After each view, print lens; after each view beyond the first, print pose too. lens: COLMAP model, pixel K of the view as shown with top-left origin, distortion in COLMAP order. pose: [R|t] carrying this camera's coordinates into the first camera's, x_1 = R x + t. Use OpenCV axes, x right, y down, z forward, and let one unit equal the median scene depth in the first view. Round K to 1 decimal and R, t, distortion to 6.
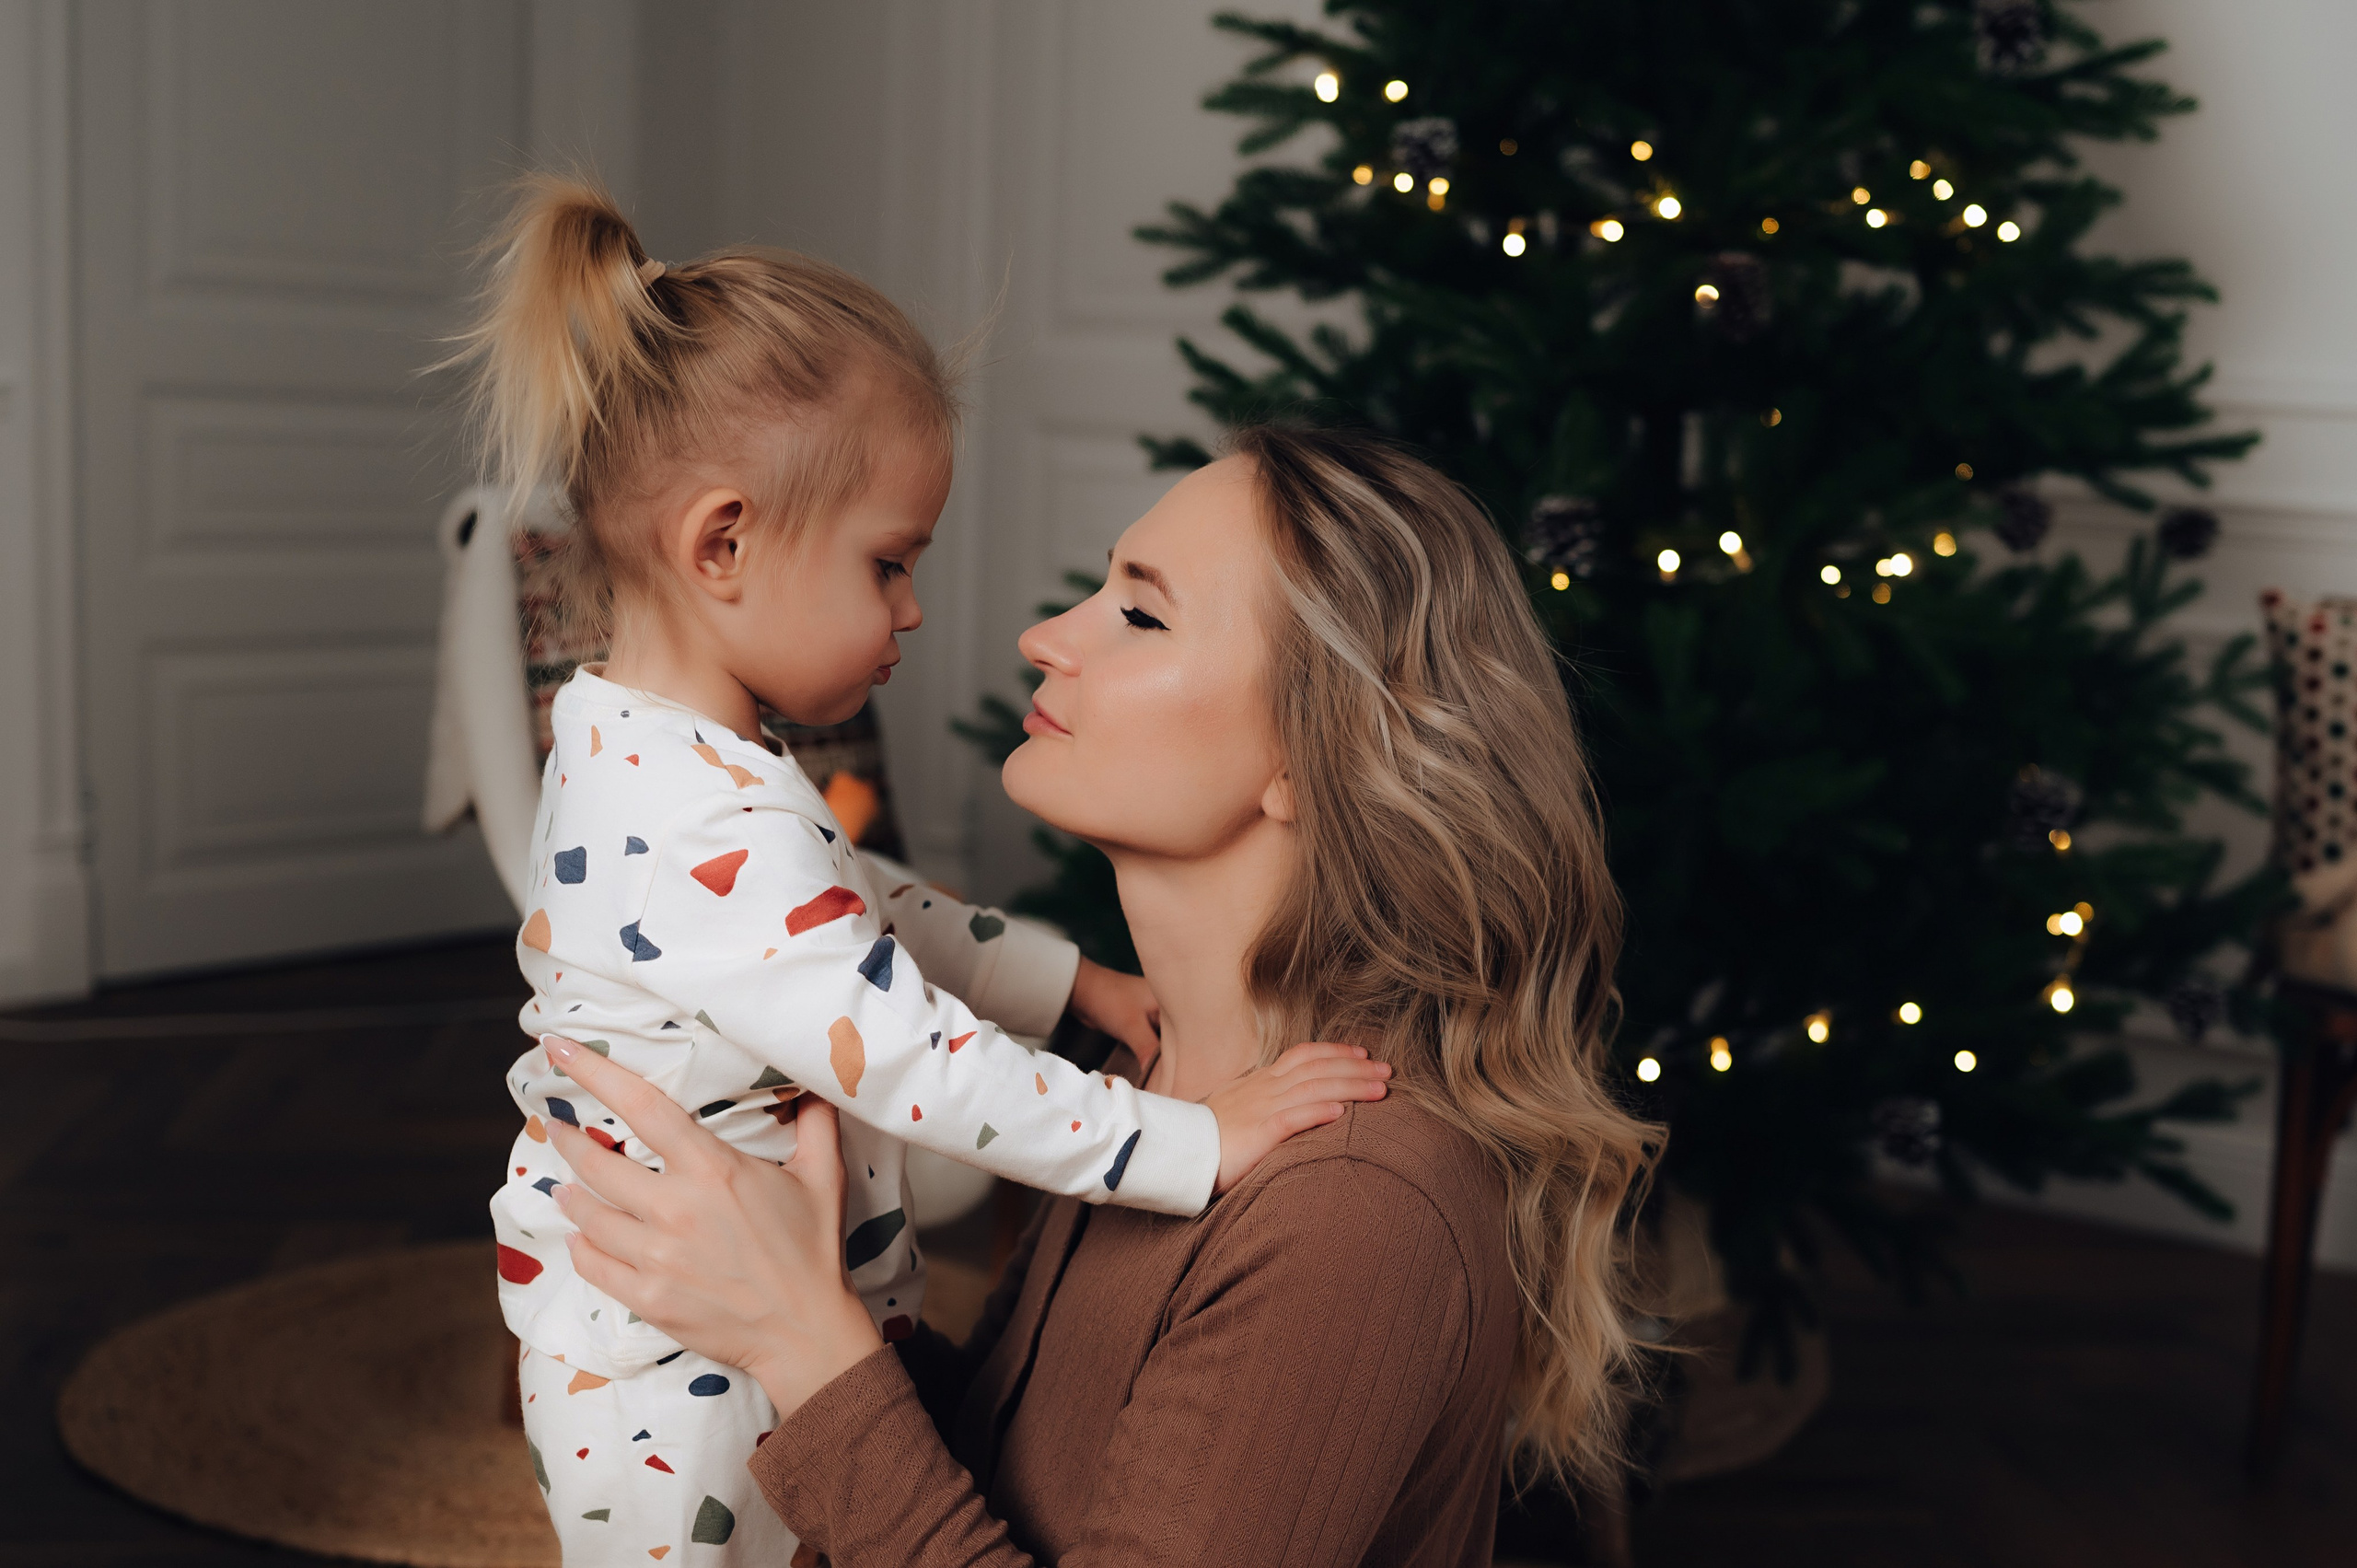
lens RADIAL K [[3115.7, 0, 1315.3], [0, 3115.7, 927.6], [0, 0, 1]] dist [-0.043722, 0.000000]
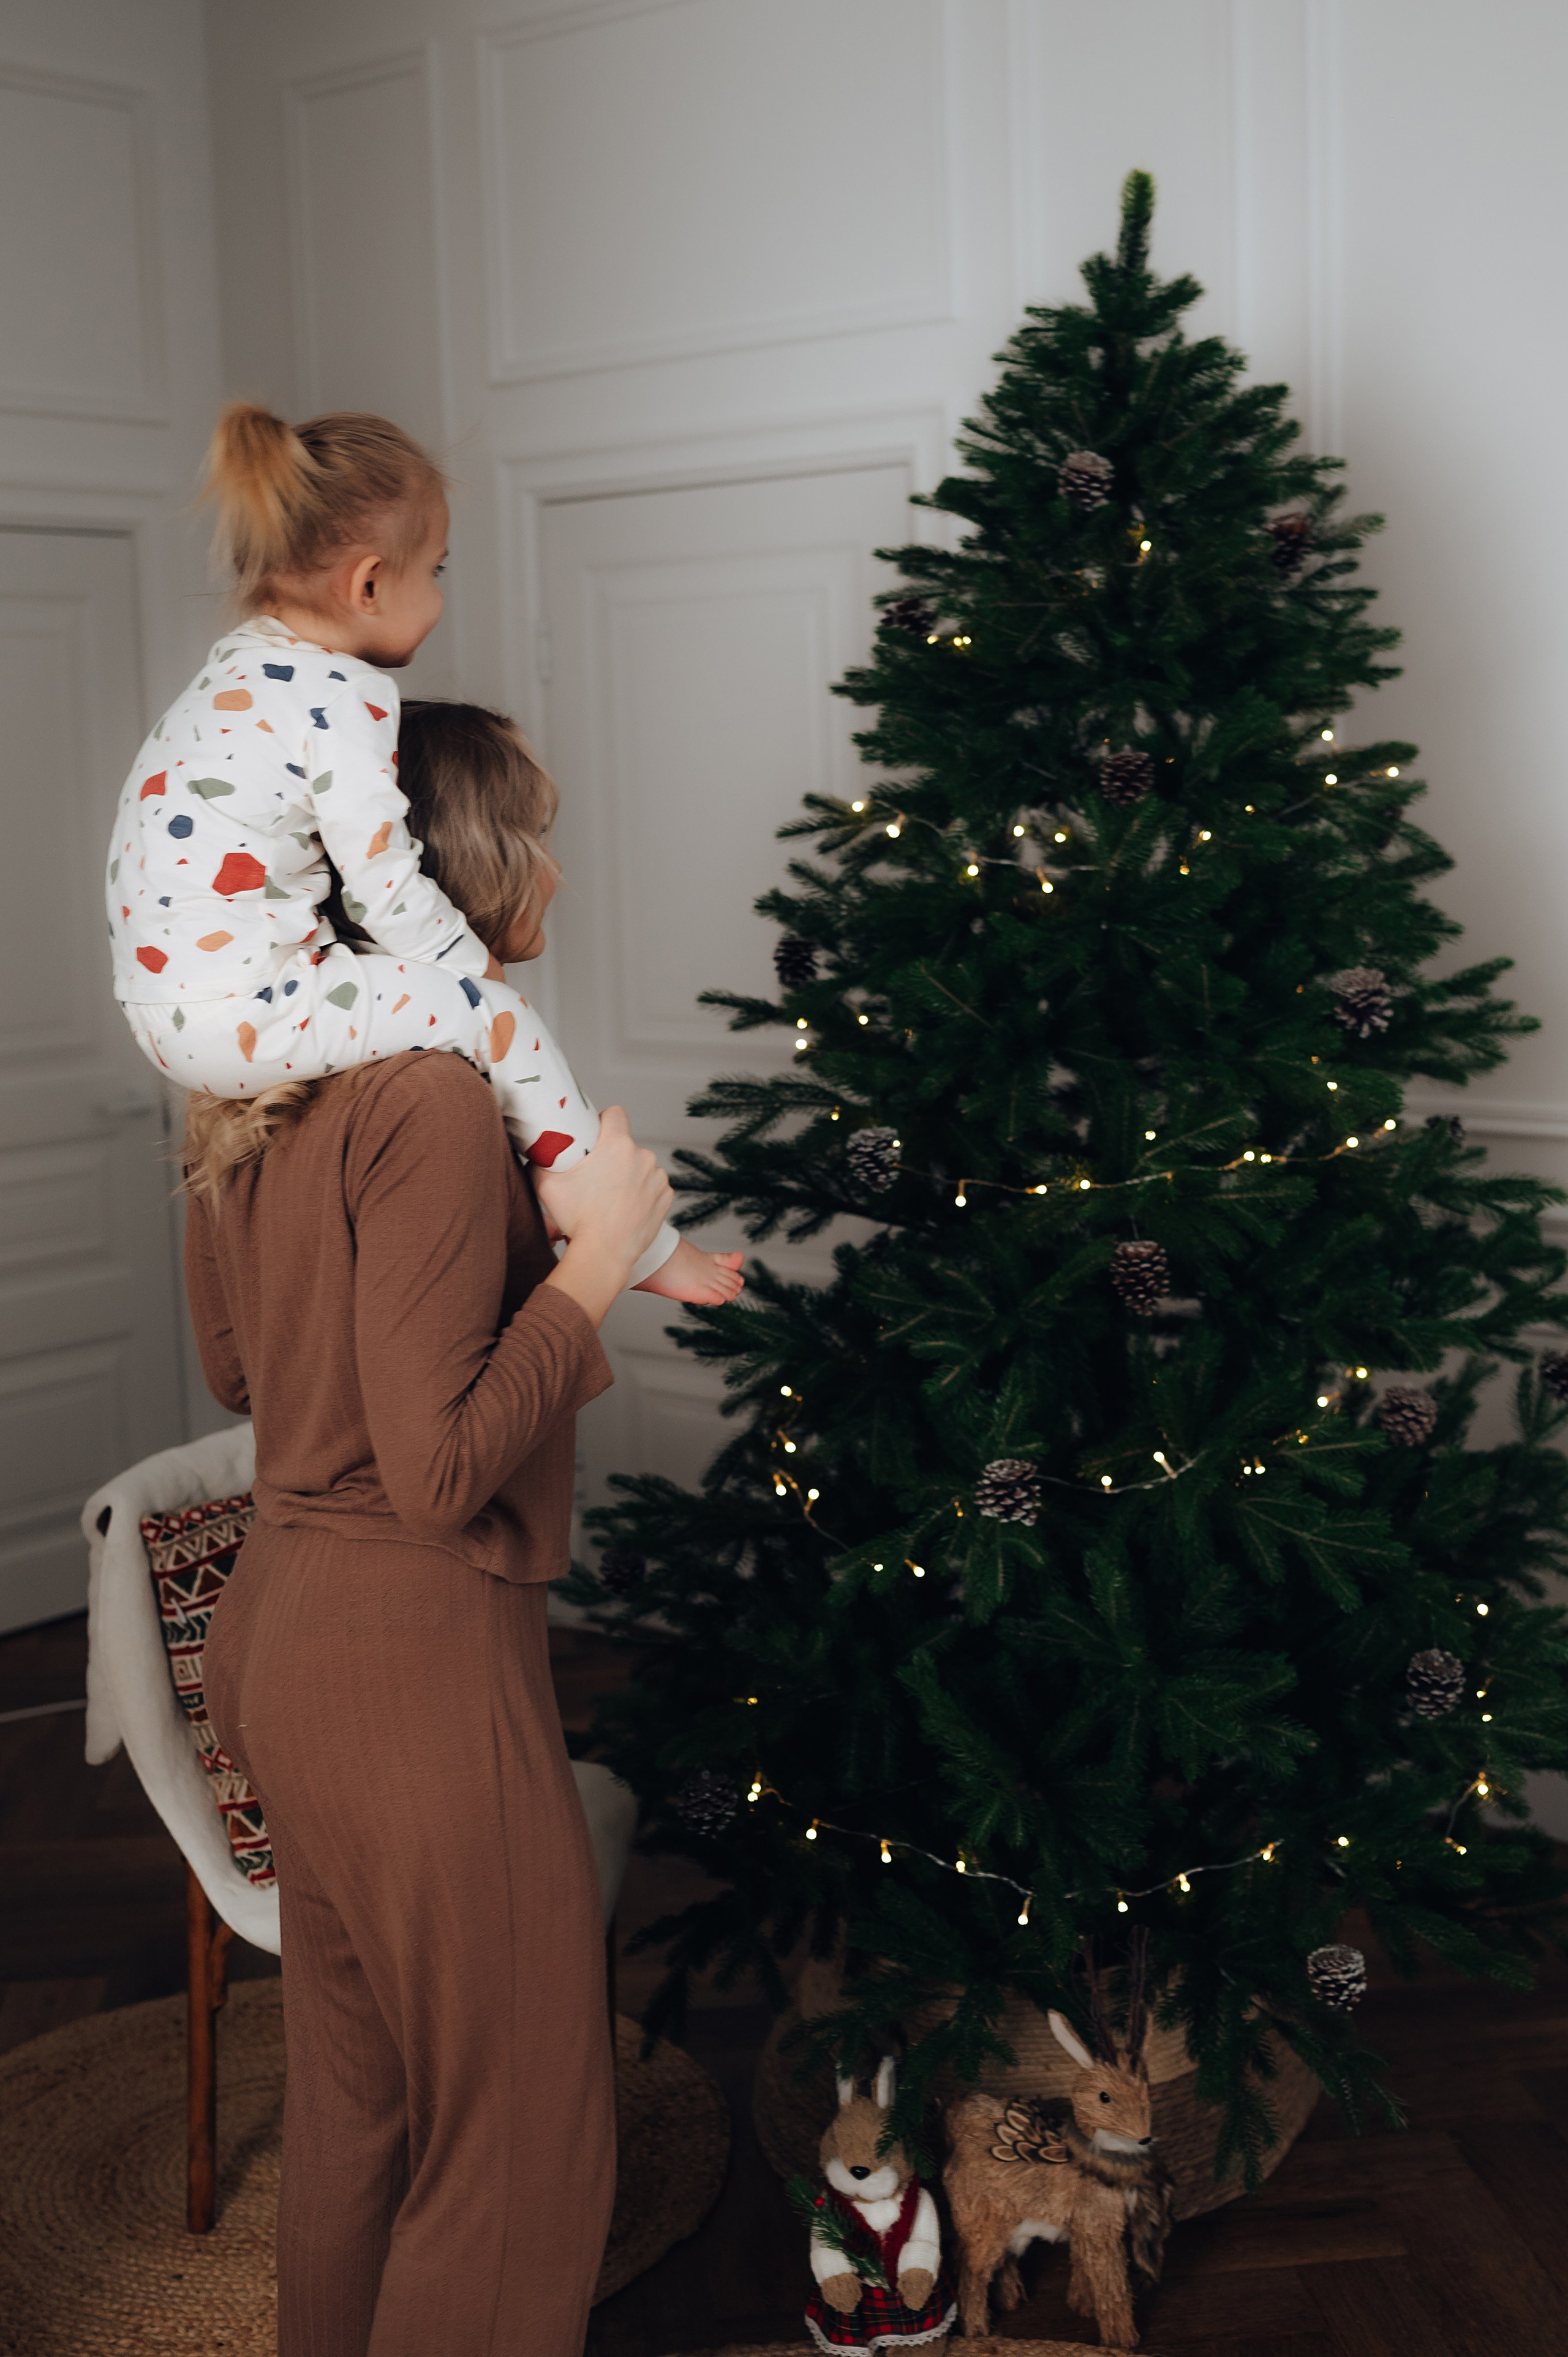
lens RADIAL K [[2843.5, 0, 804.2], [0, 2843.5, 1132.8], [0, 0, 1]] dist [-0.032027, 0.000000]
pose [[0.996052, -0.073048, -0.050448, 0.059183], [0.071660, 0.997013, -0.028809, -0.212226], [0.052401, 0.025080, 0.998311, -0.078592]]
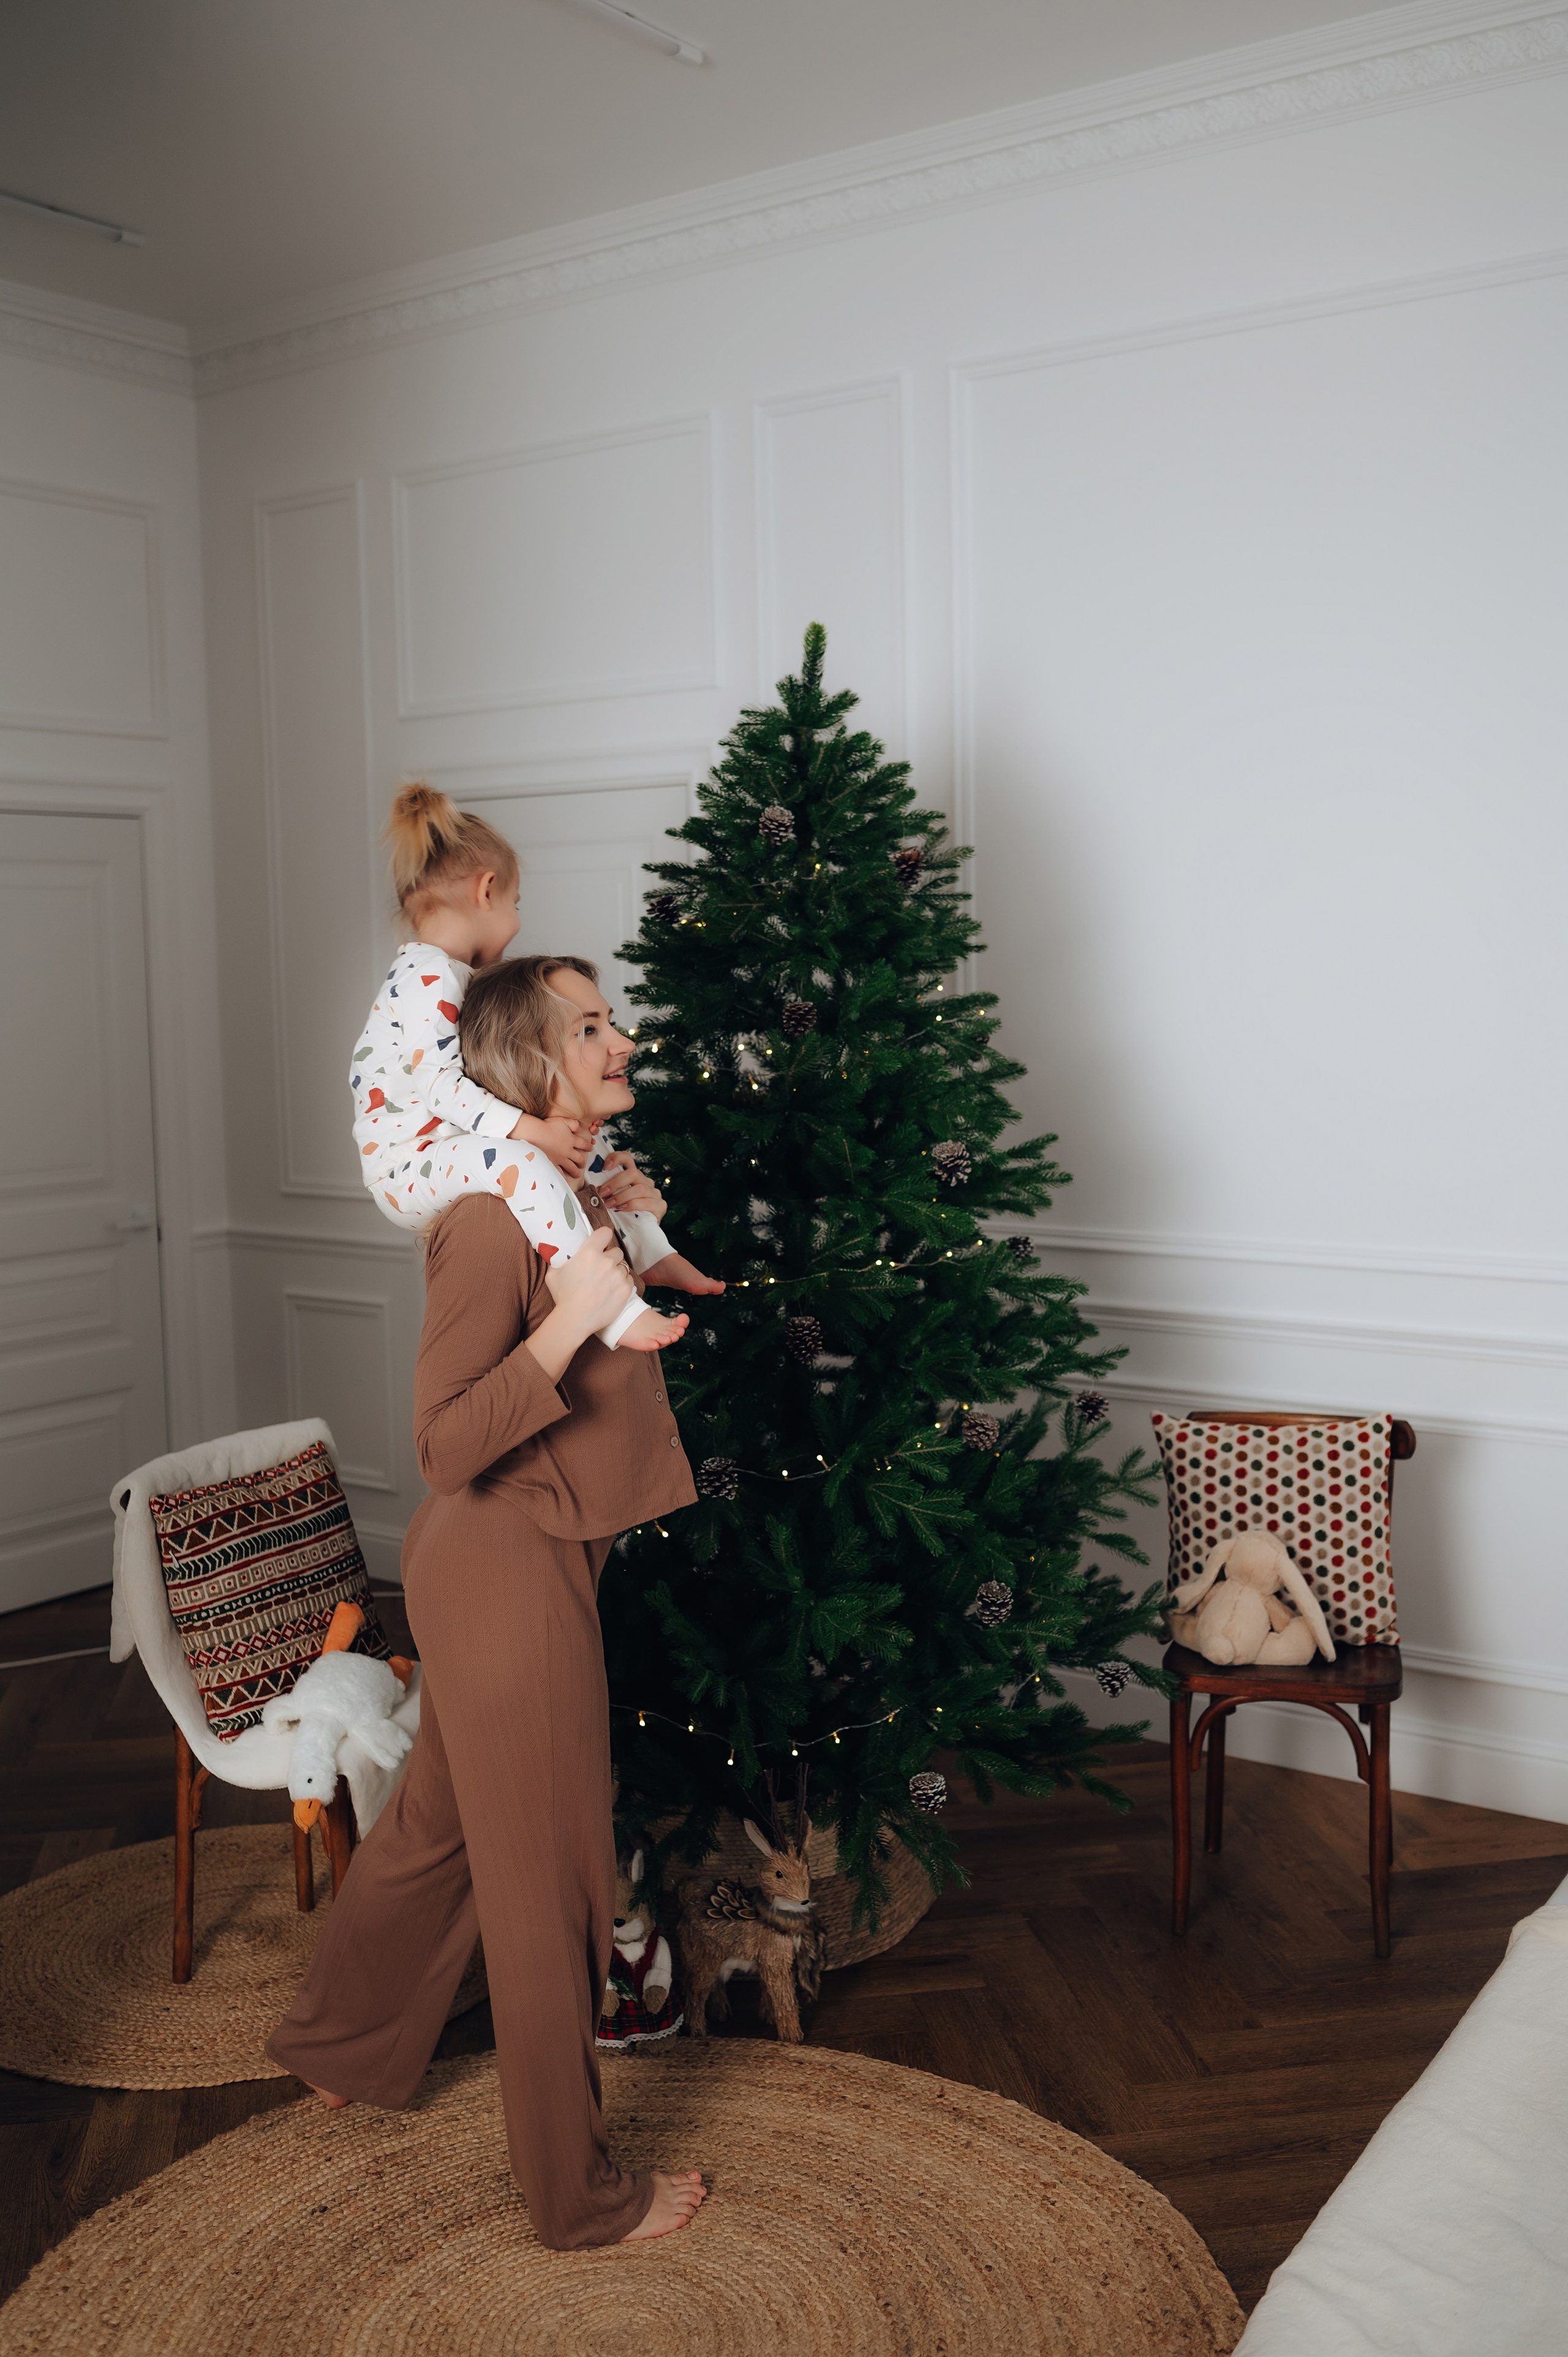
lens RADIAL K [[2269.6, 0, 777.3], [0, 2269.6, 1158.5], [0, 0, 1]] dist [-0.040228, 0.000000]
pose [[0.997703, -0.067535, 0.005285, 0.107035], [0.067735, 0.995644, -0.064065, -0.202367], [-0.000935, 0.064275, 0.997932, -0.310633]]
